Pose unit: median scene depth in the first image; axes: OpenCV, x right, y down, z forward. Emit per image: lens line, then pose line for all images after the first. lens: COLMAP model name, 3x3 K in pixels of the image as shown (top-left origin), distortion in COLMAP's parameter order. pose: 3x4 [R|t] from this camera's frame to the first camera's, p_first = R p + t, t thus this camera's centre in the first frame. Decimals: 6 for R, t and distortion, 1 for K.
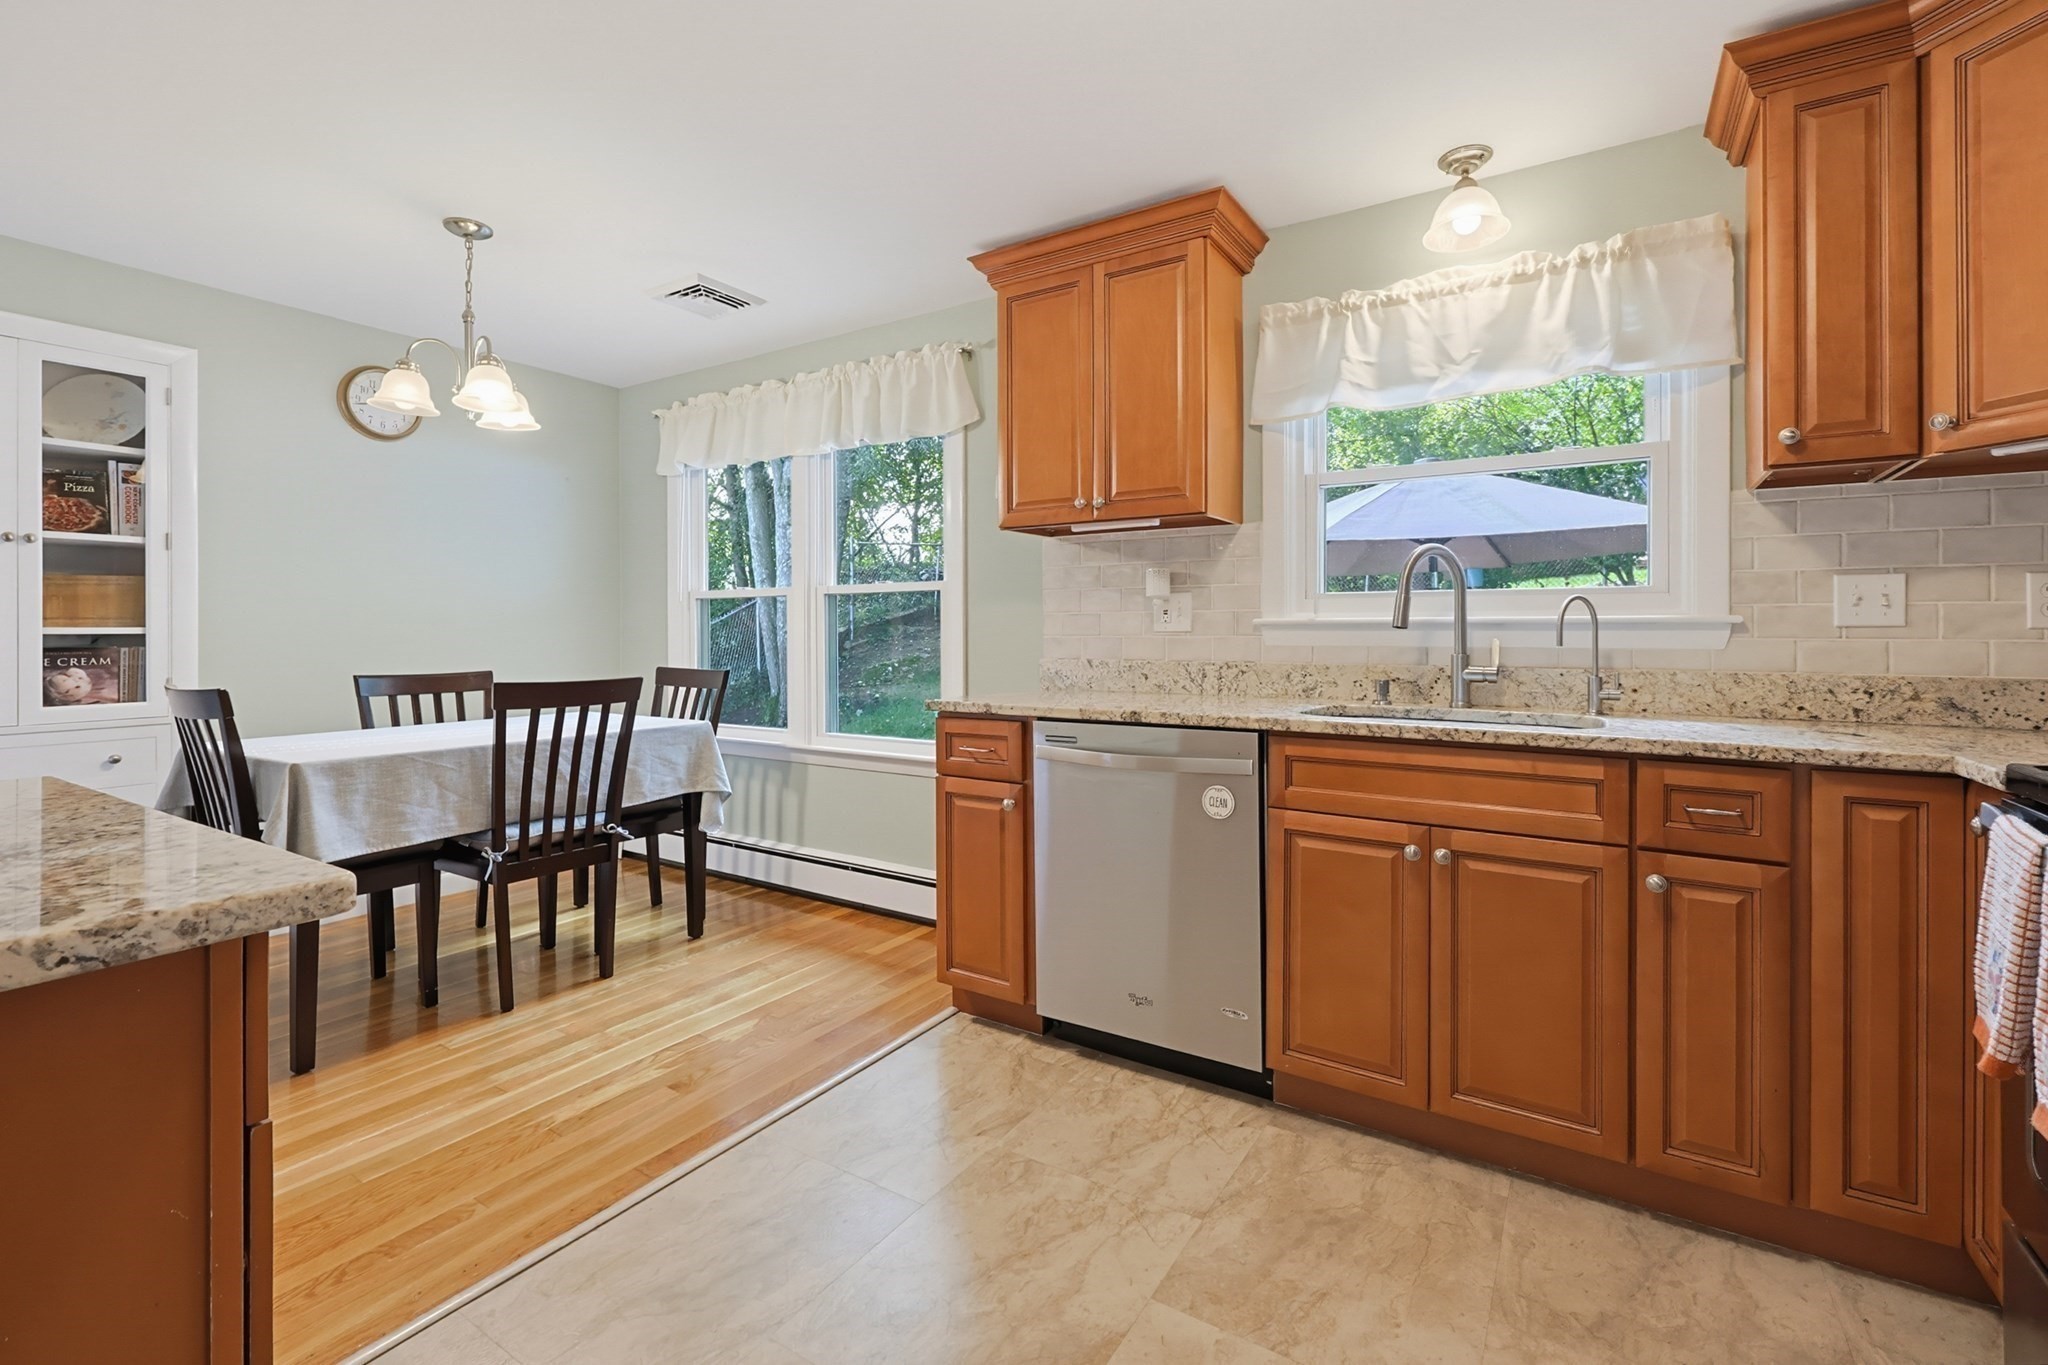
lens RADIAL K [[890.6, 0, 1030.6], [0, 890.6, 628.7], [0, 0, 1]] dist [0.001343, -0.000241]
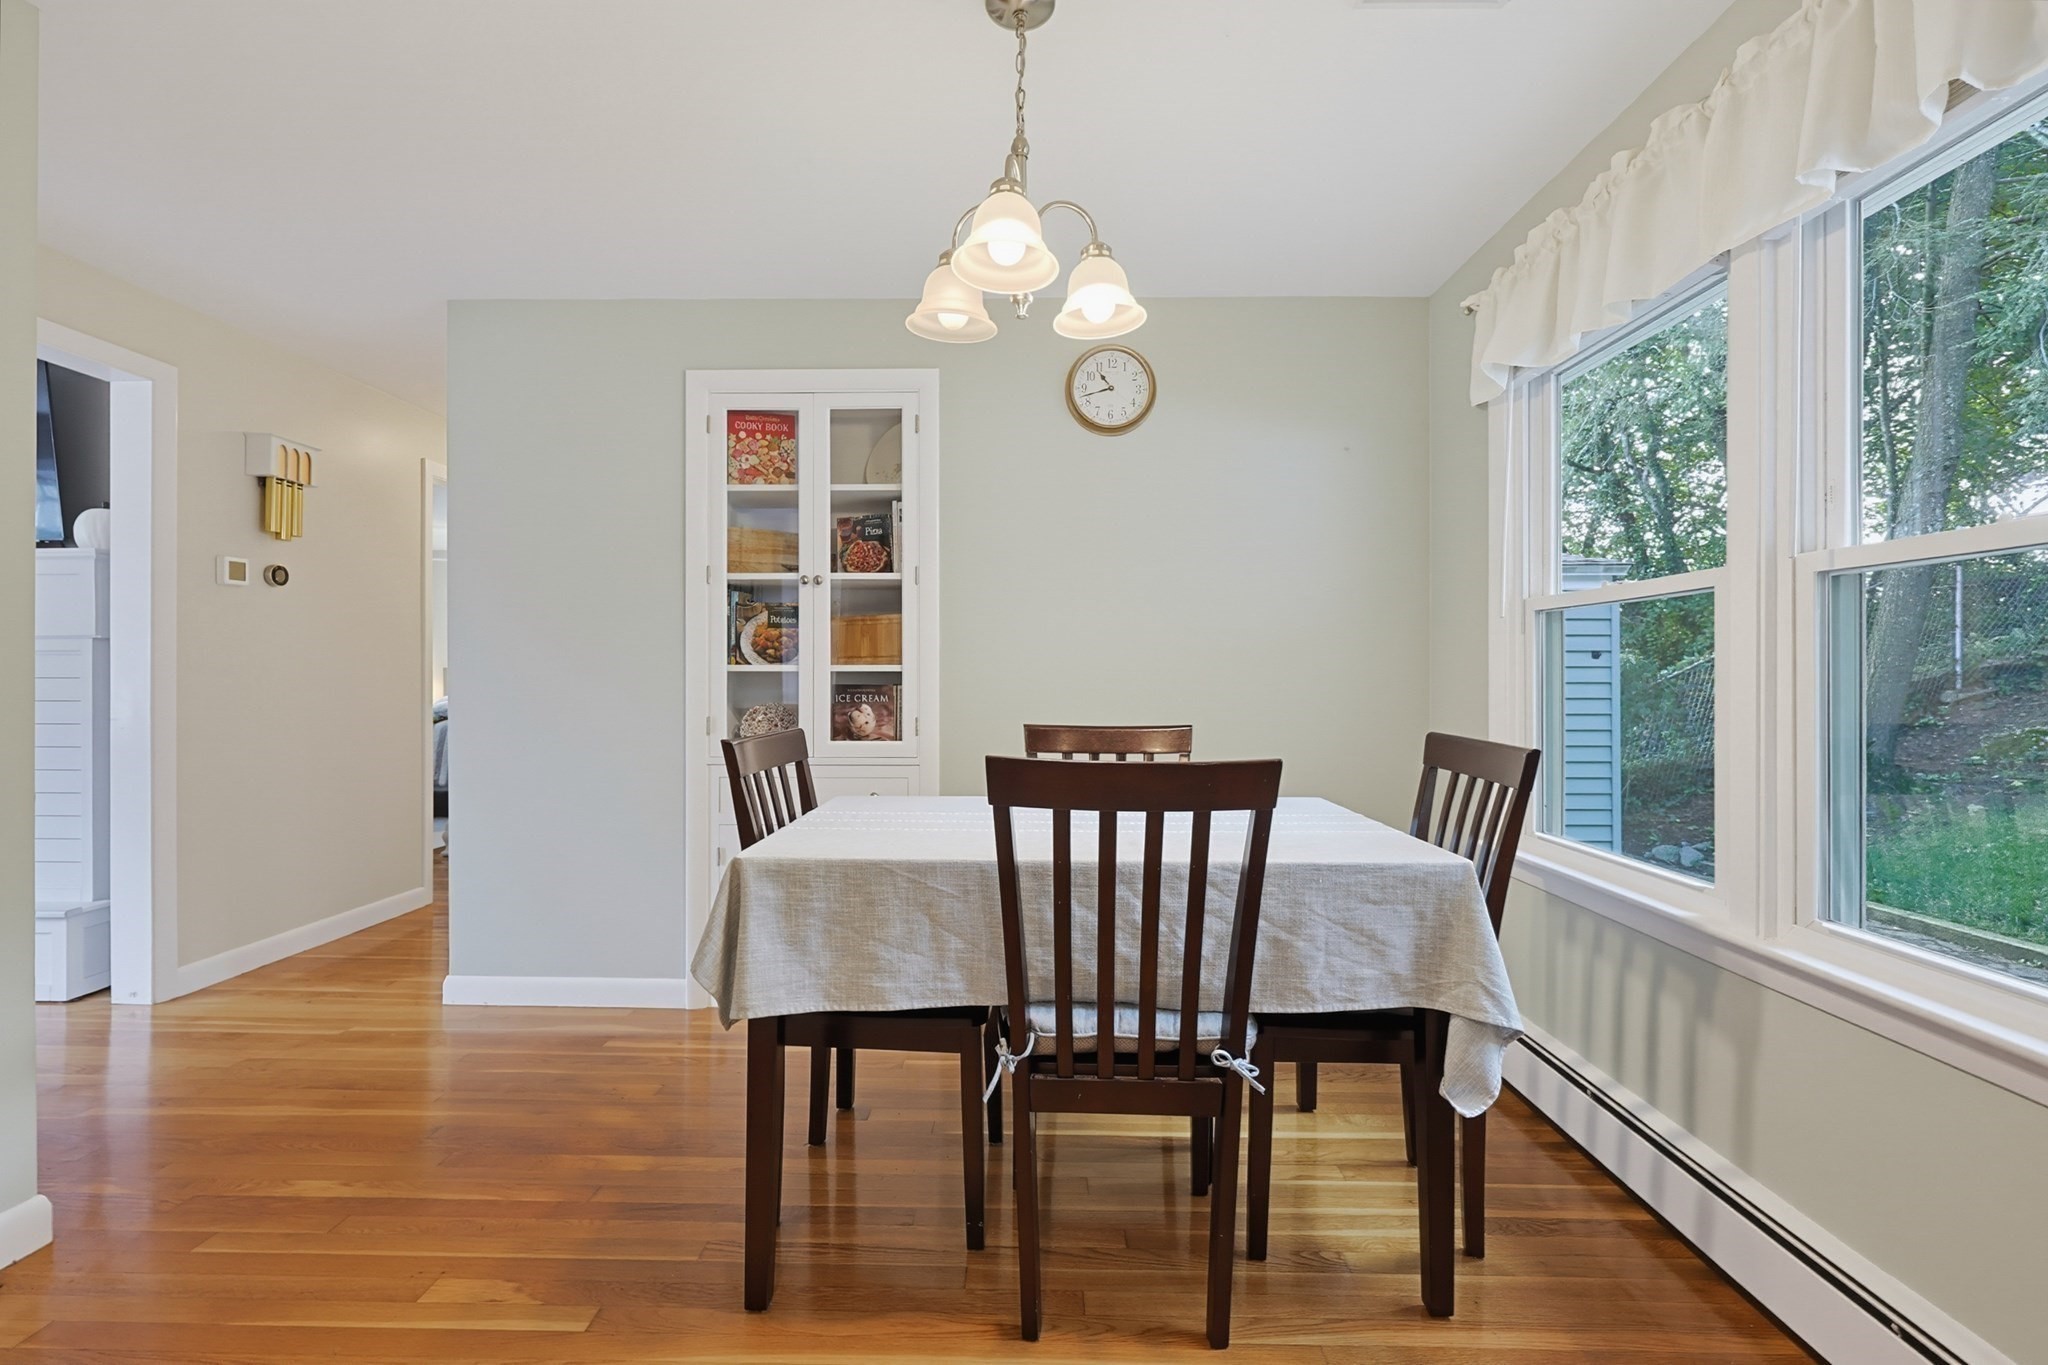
lens RADIAL K [[874.9, 0, 1024.0], [0, 874.9, 682.5], [0, 0, 1]] dist [0.001613, -0.000203]
pose [[0.522772, 0.009497, -0.852420, -0.131535], [-0.000441, 0.999941, 0.010870, 0.008929], [0.852472, -0.005307, 0.522745, 0.773550]]
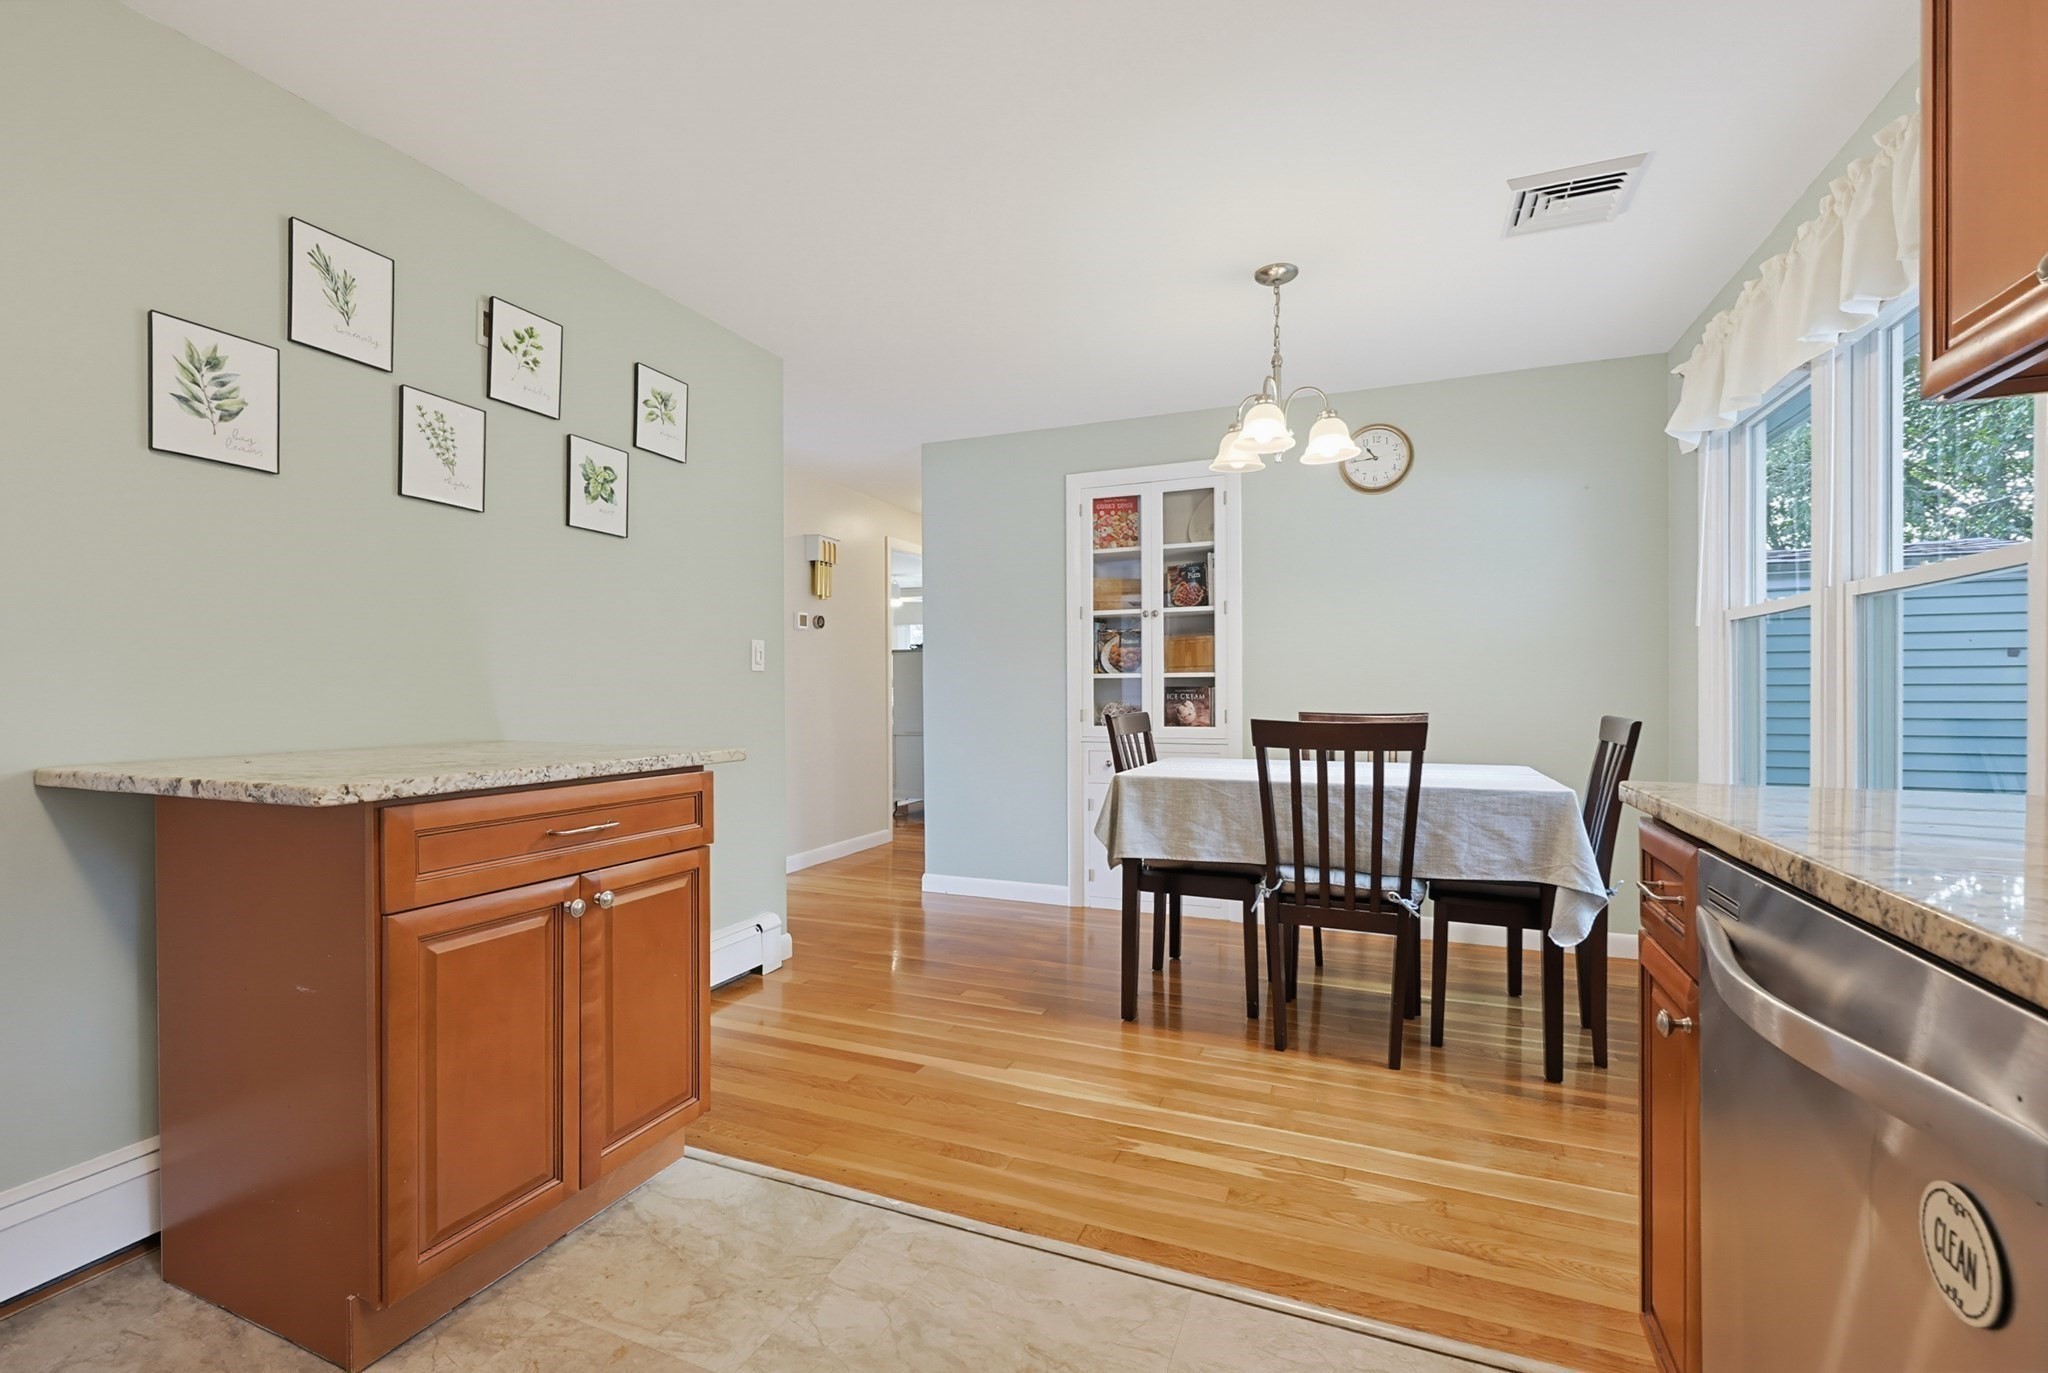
lens RADIAL K [[888.4, 0, 1014.4], [0, 888.4, 697.7], [0, 0, 1]] dist [0.000903, 0.000021]
pose [[0.168573, 0.011708, -0.985620, 0.367748], [0.008515, 0.999875, 0.013334, 0.021218], [0.985652, -0.010640, 0.168452, 0.594641]]
